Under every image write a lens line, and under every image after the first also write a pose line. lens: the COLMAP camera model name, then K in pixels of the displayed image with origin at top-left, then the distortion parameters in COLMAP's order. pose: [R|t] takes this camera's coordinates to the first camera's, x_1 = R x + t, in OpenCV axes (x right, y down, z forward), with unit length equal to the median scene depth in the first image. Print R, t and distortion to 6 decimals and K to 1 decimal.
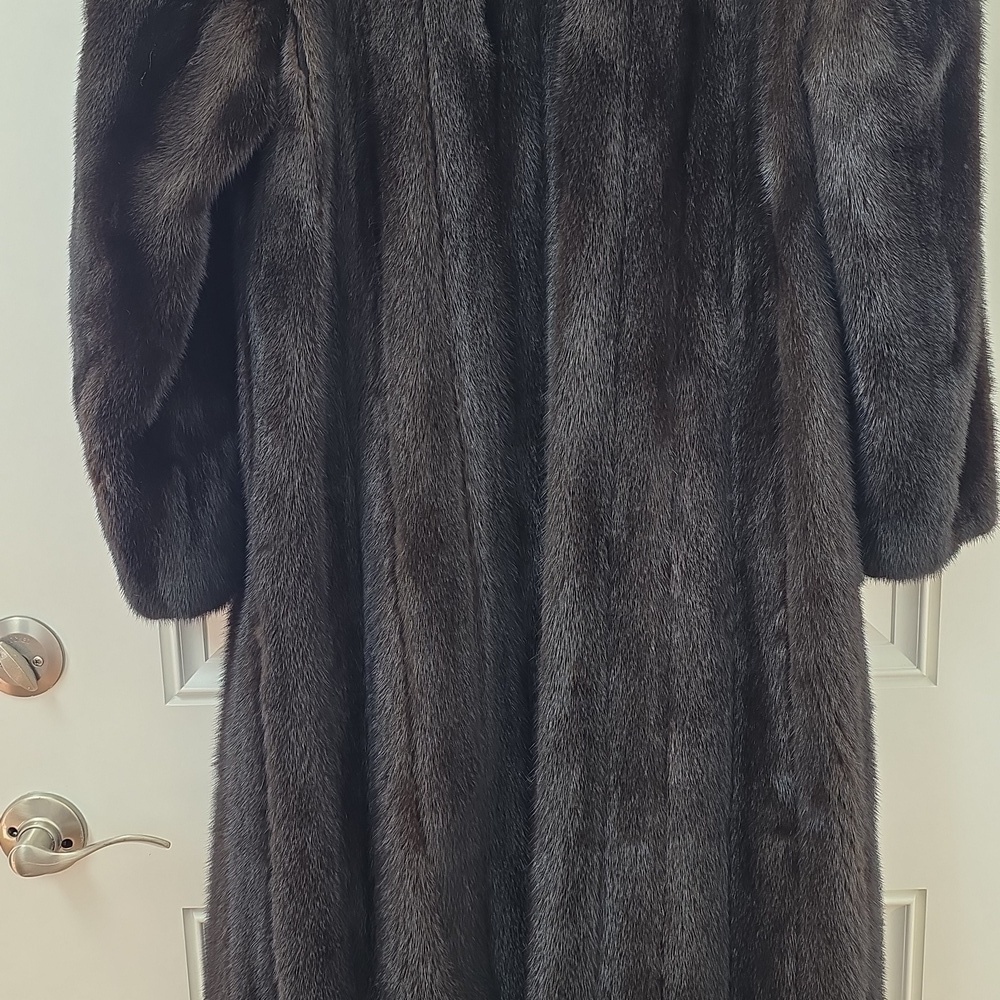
lens RADIAL K [[1434.1, 0, 509.7], [0, 1434.1, 501.8], [0, 0, 1]] dist [0.189385, -0.625705]
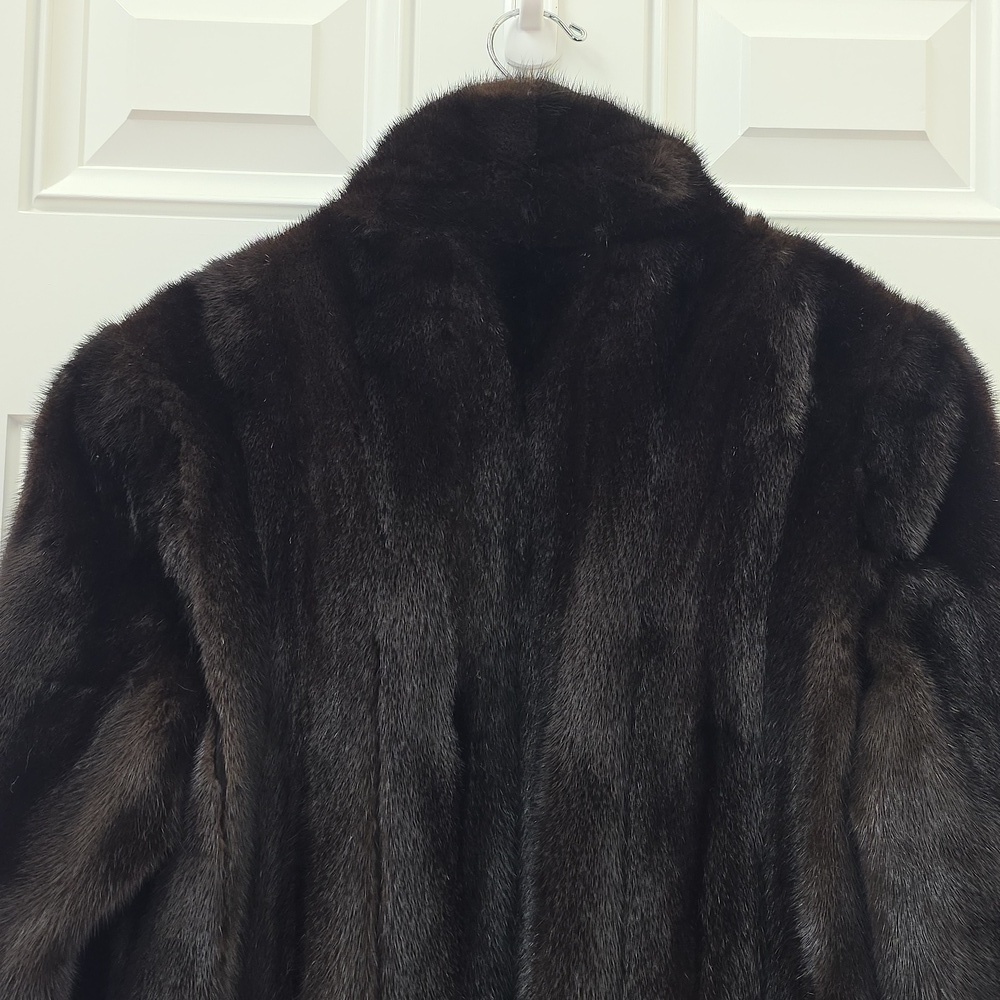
lens RADIAL K [[1428.1, 0, 501.5], [0, 1428.1, 488.5], [0, 0, 1]] dist [0.186443, -0.579168]
pose [[0.998838, 0.047896, 0.005401, -0.000329], [-0.043377, 0.942096, -0.332525, -0.180803], [-0.021015, 0.331905, 0.943079, 0.189443]]
